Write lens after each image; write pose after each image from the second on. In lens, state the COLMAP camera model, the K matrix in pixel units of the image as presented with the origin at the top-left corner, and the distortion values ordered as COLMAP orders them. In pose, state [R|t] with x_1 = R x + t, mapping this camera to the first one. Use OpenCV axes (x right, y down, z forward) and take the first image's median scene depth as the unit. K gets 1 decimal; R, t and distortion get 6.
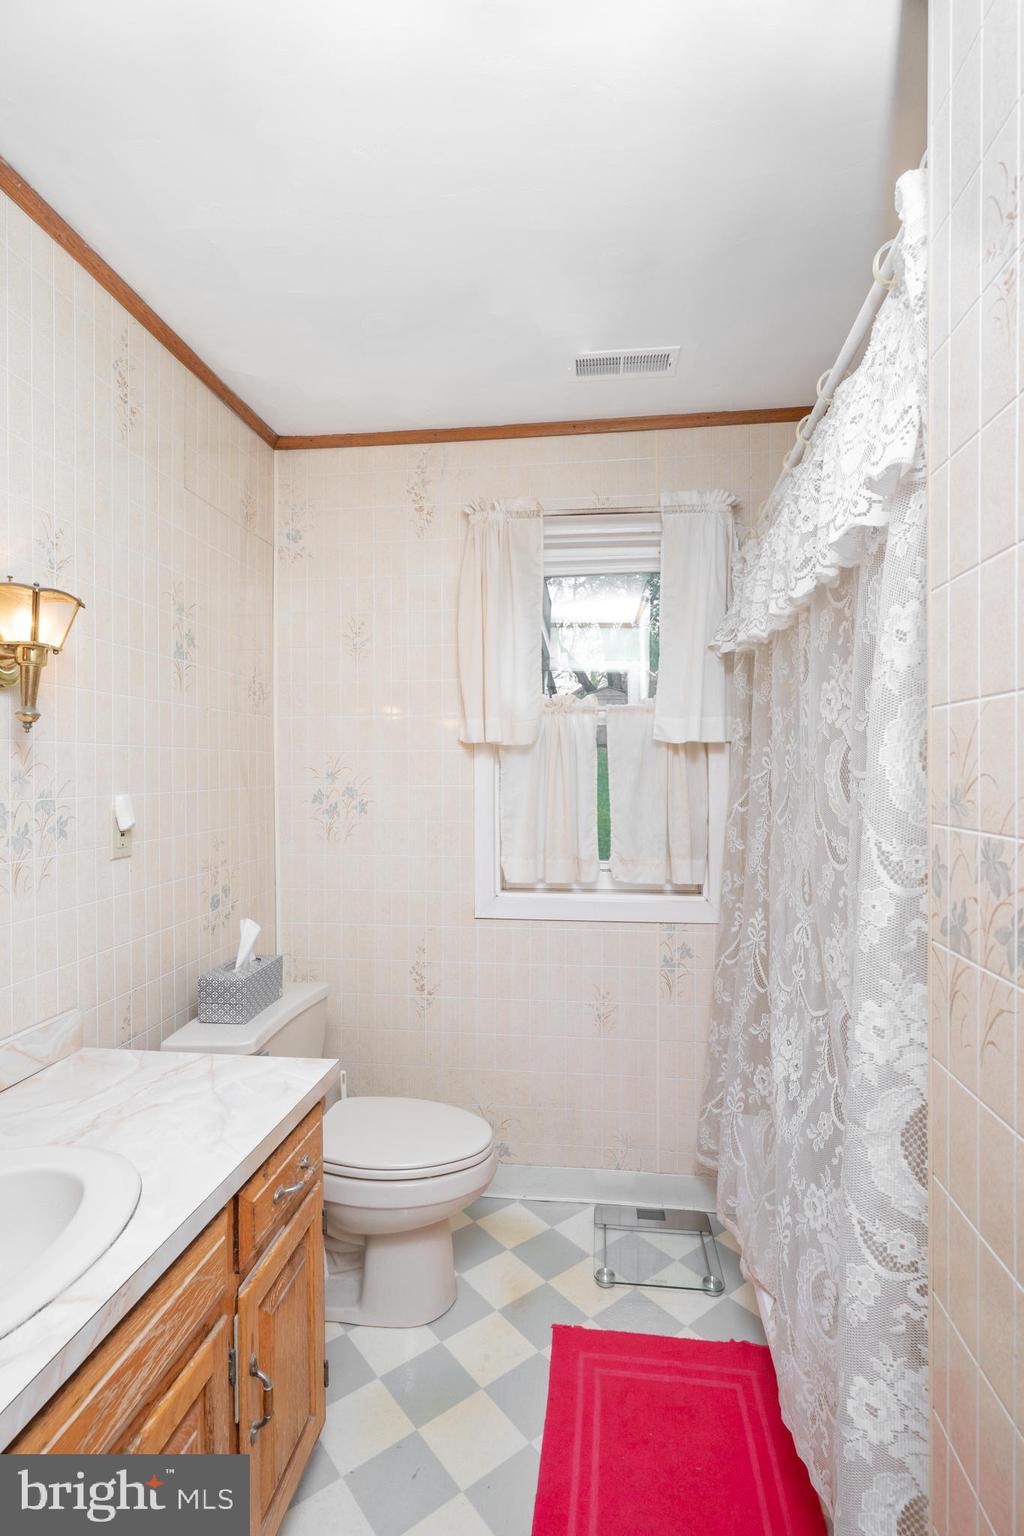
lens RADIAL K [[731.5, 0, 512.8], [0, 731.5, 769.0], [0, 0, 1]] dist [-0.000769, 0.000895]
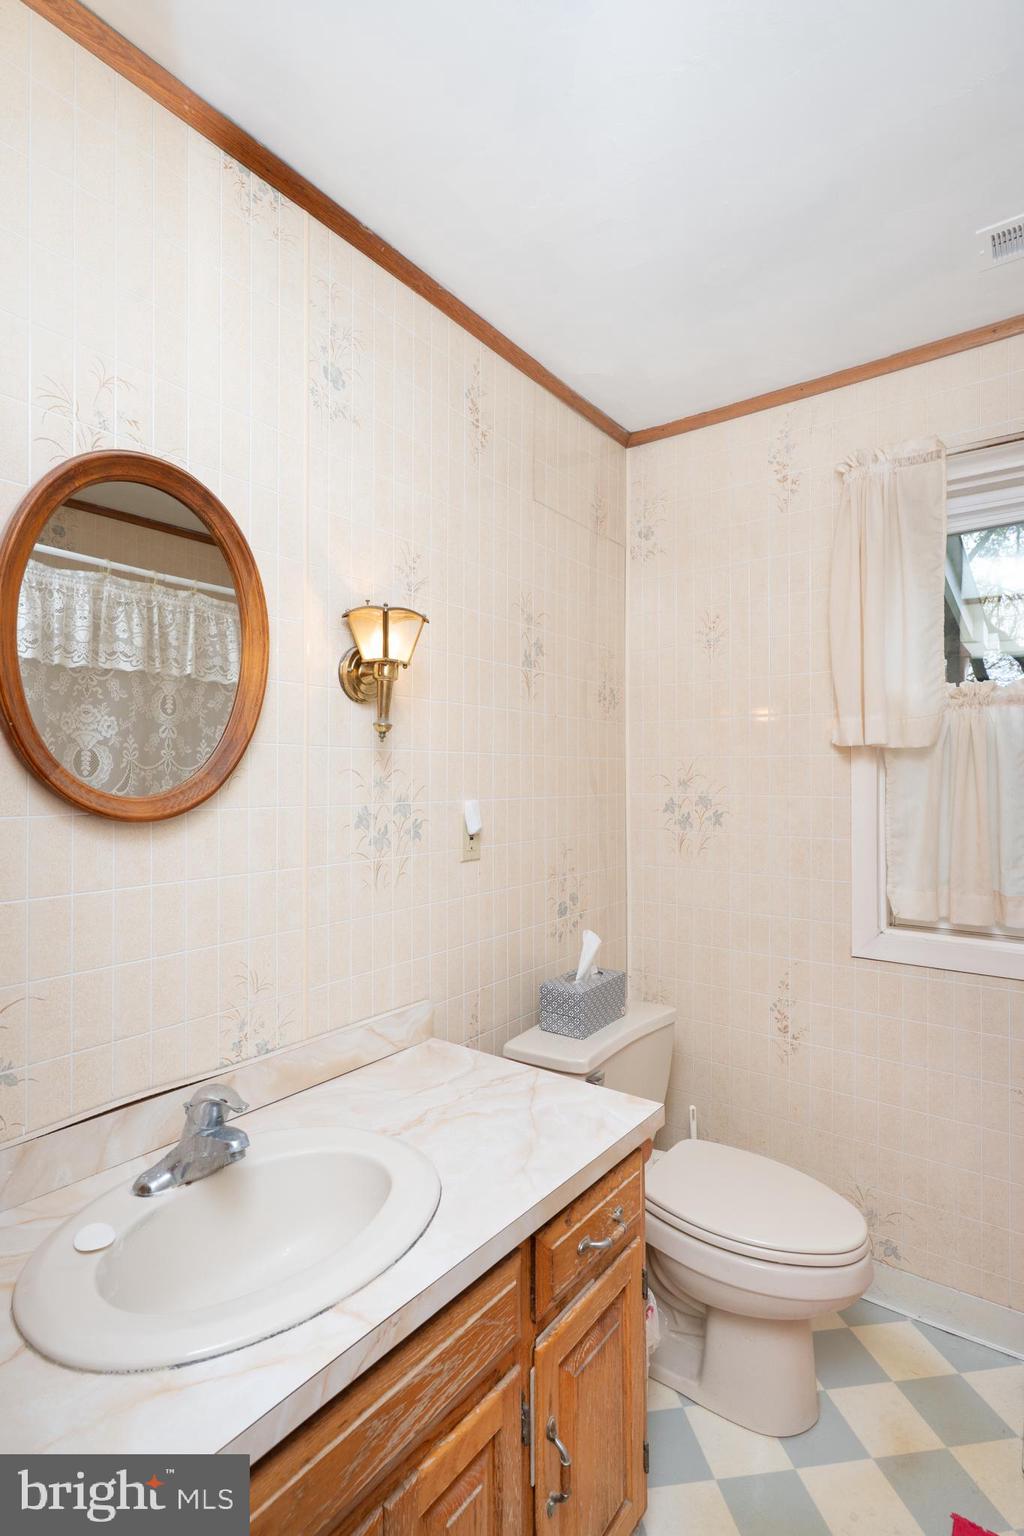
lens RADIAL K [[731.5, 0, 516.7], [0, 731.5, 769.4], [0, 0, 1]] dist [-0.000769, 0.000895]
pose [[0.867950, -0.000960, -0.496650, 0.037902], [-0.003863, 0.999955, -0.008684, 0.000038], [0.496636, 0.009456, 0.867907, 0.109411]]
